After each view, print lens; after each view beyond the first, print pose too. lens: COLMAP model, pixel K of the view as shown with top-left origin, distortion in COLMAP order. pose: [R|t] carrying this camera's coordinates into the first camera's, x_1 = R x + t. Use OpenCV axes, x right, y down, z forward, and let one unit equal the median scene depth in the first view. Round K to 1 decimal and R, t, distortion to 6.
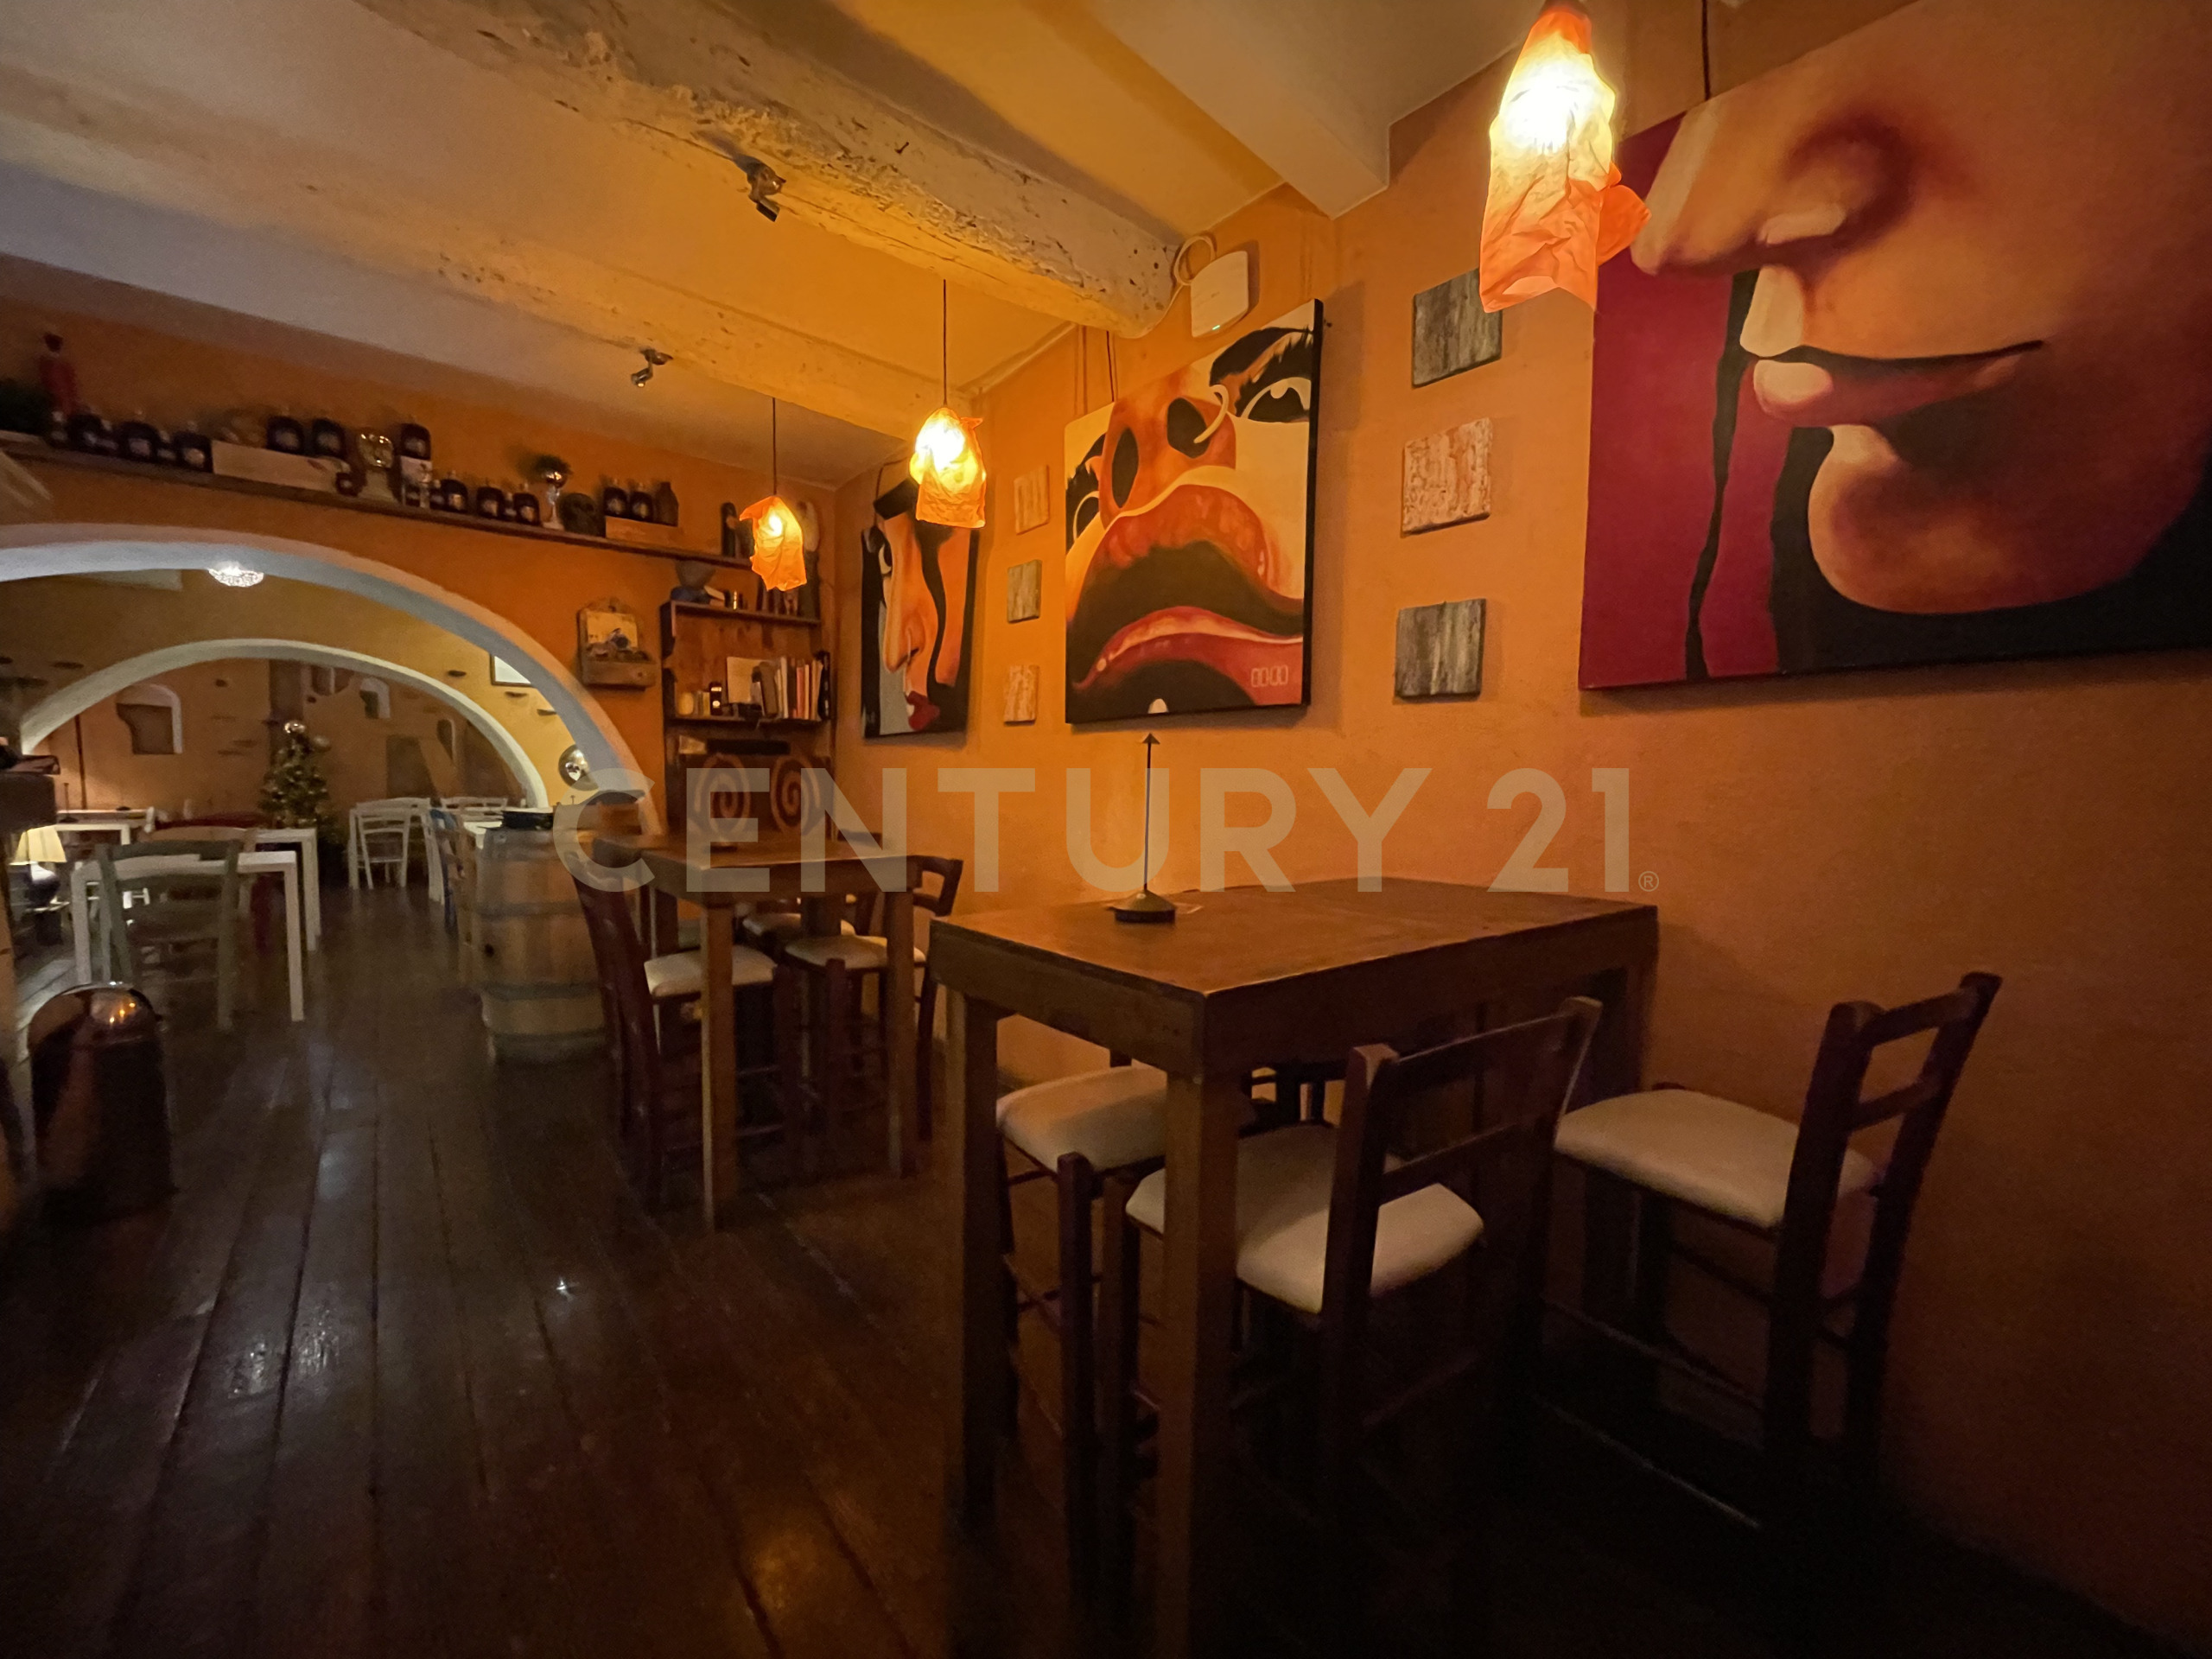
lens RADIAL K [[891.8, 0, 1106.0], [0, 891.8, 829.5], [0, 0, 1]] dist [-0.001817, -0.000812]
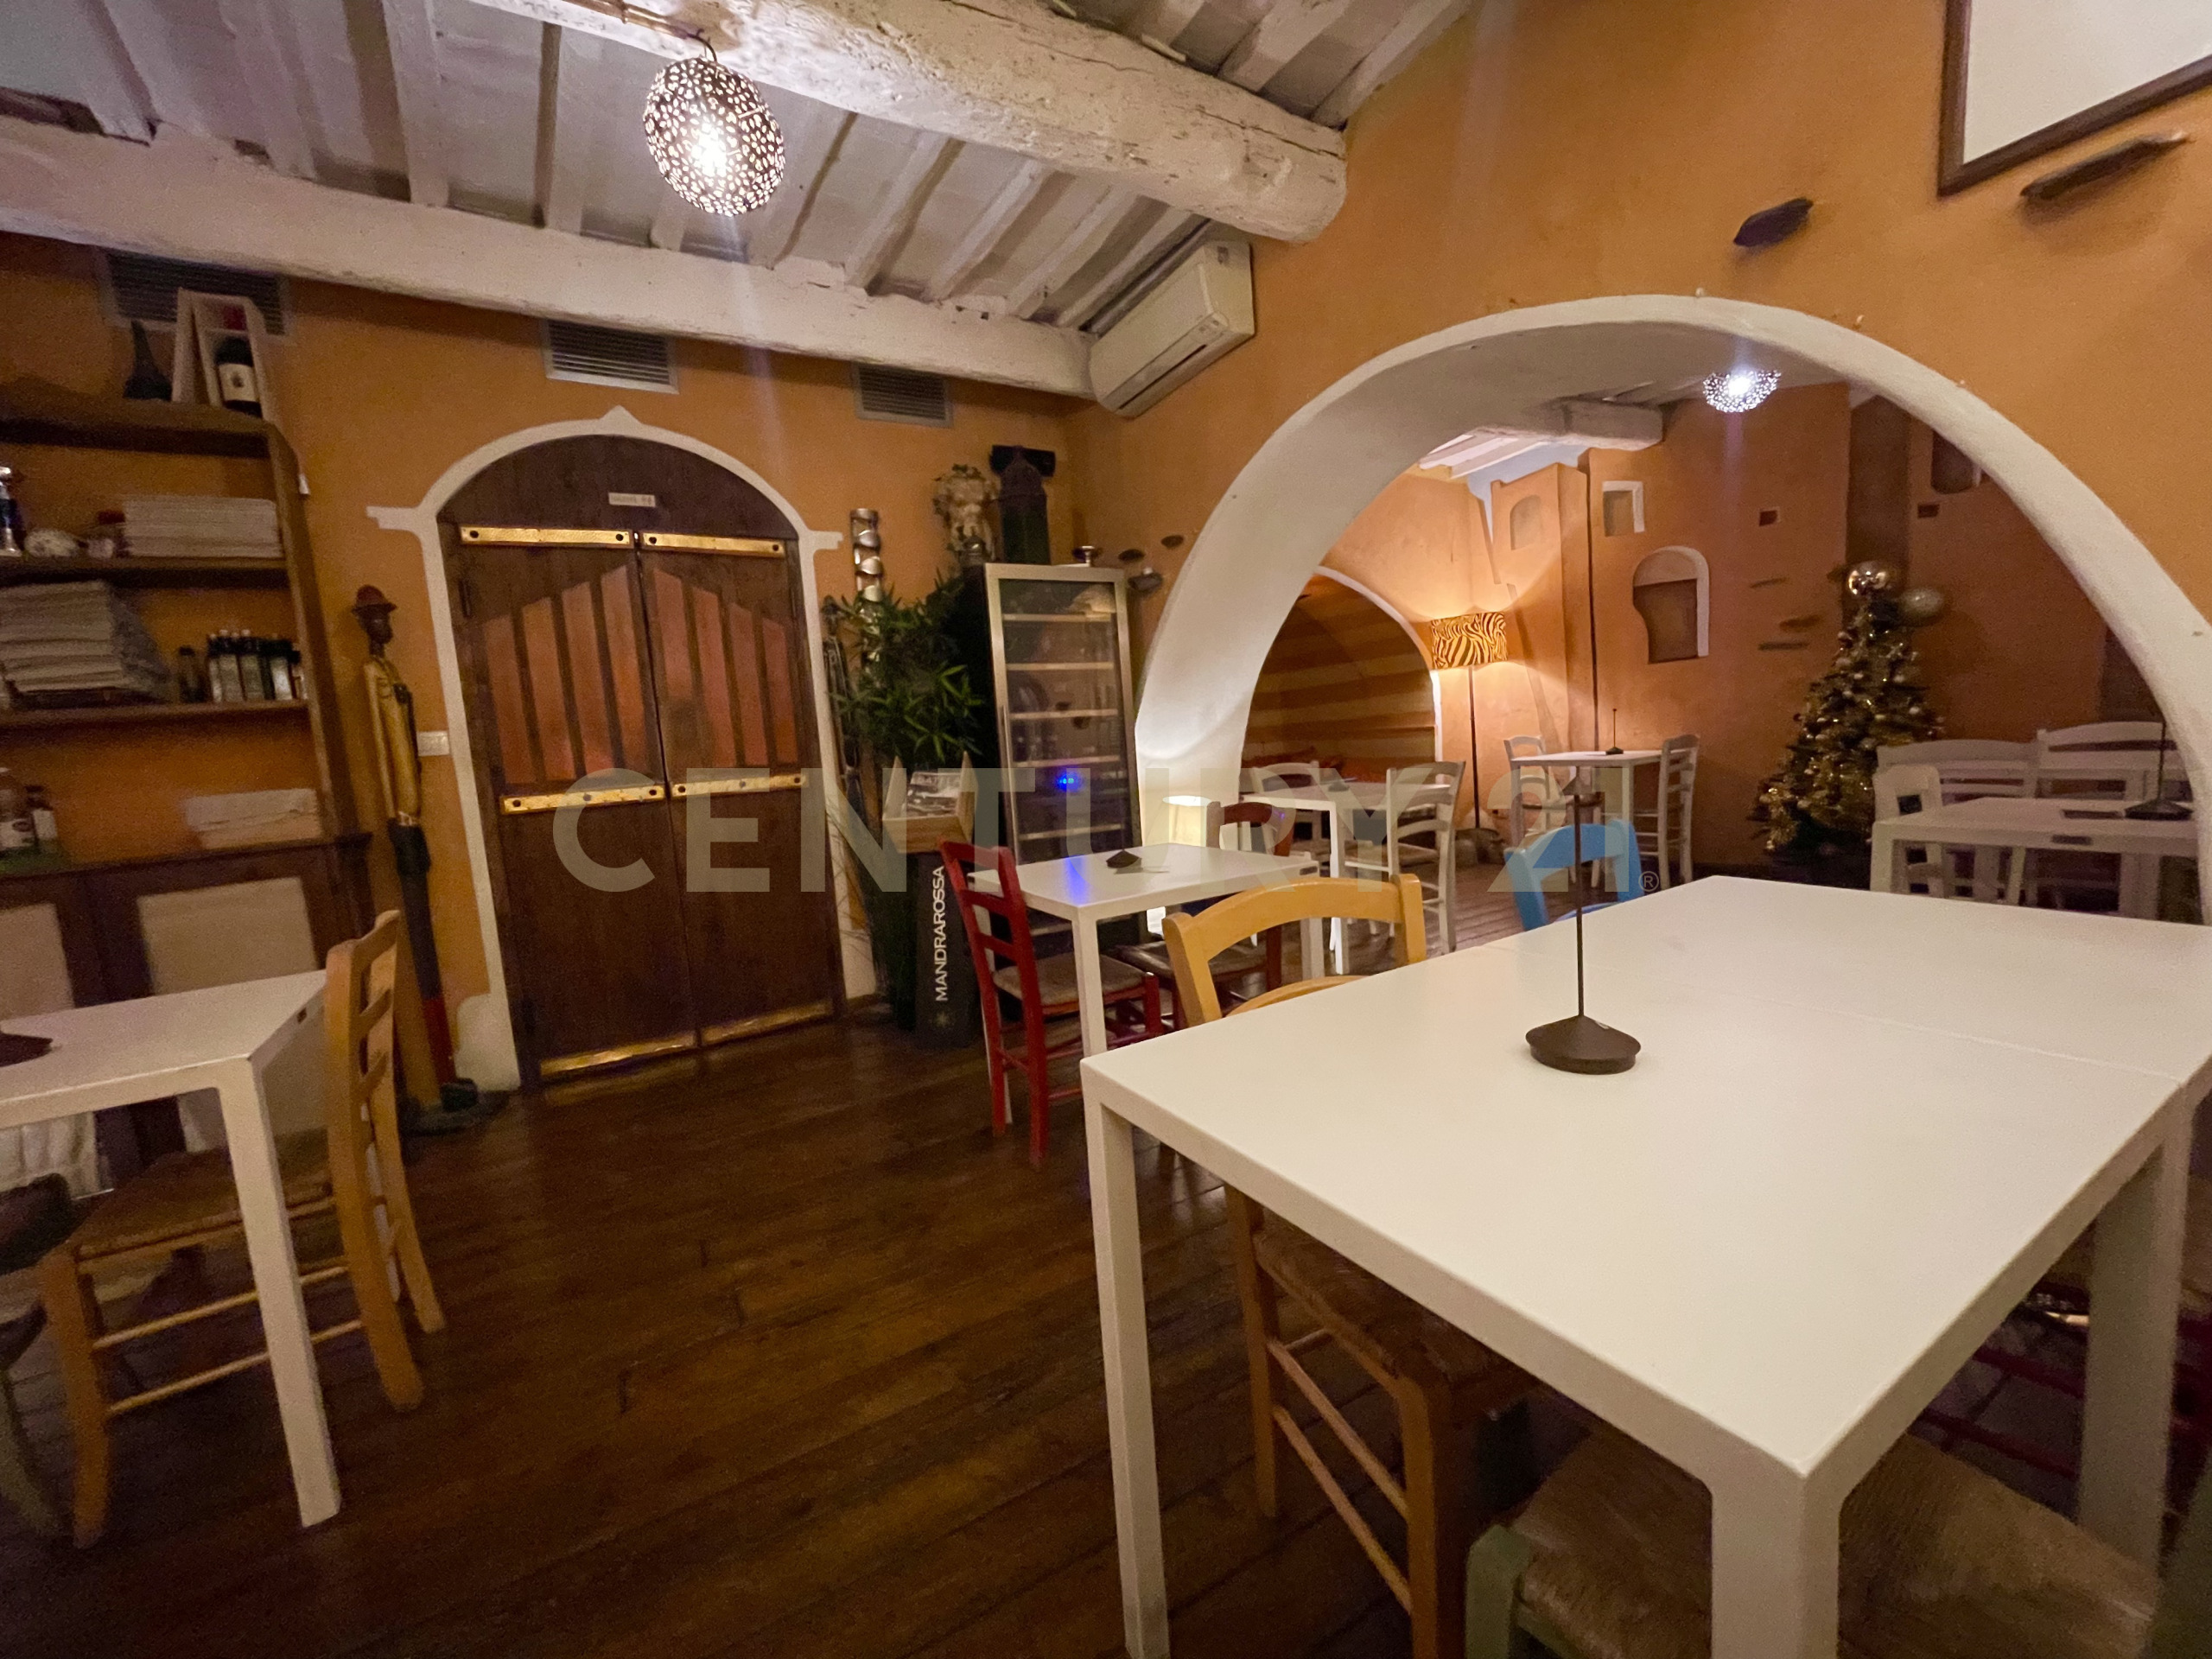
lens RADIAL K [[891.8, 0, 1106.0], [0, 891.8, 829.5], [0, 0, 1]] dist [-0.001817, -0.000812]
pose [[-0.177079, 0.109484, -0.978088, -0.922492], [0.012638, 0.993964, 0.108973, -0.098342], [0.984115, 0.006936, -0.177394, 1.747748]]
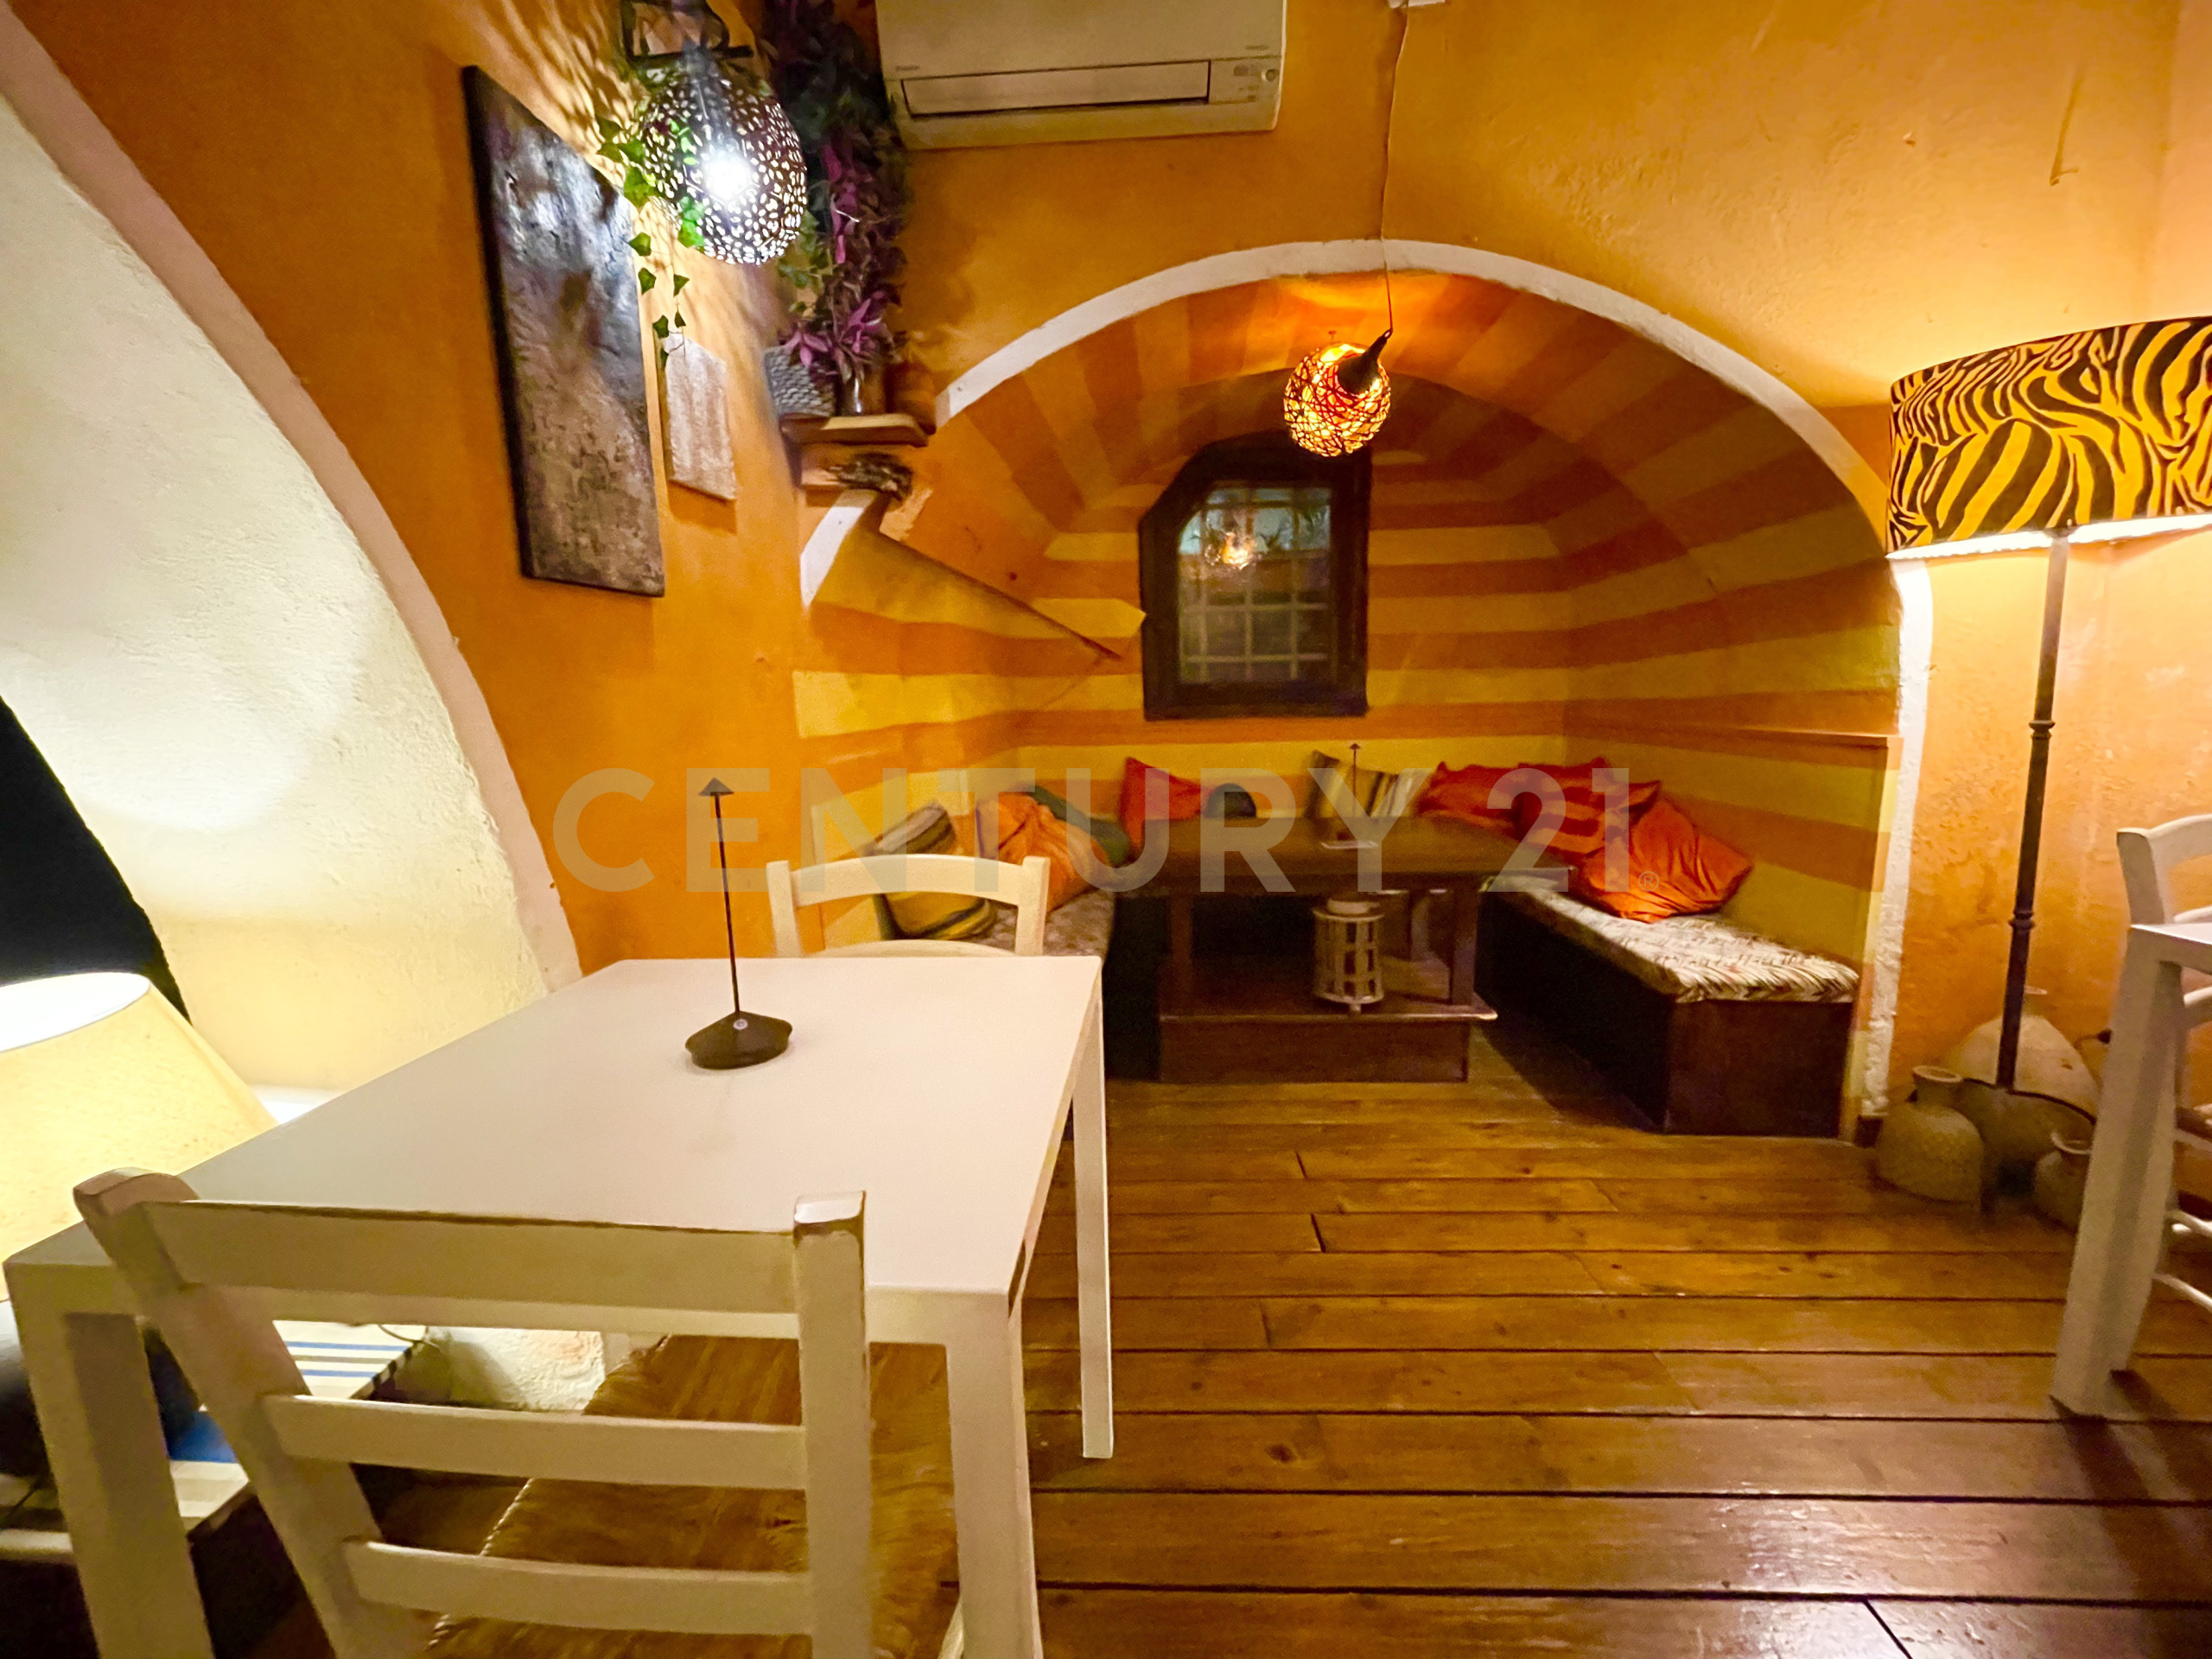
lens RADIAL K [[891.8, 0, 1106.0], [0, 891.8, 829.5], [0, 0, 1]] dist [-0.001817, -0.000812]
pose [[-0.675552, 0.118017, -0.727806, -2.041476], [-0.022010, 0.983439, 0.179899, -0.135156], [0.736984, 0.137550, -0.661766, 2.091908]]
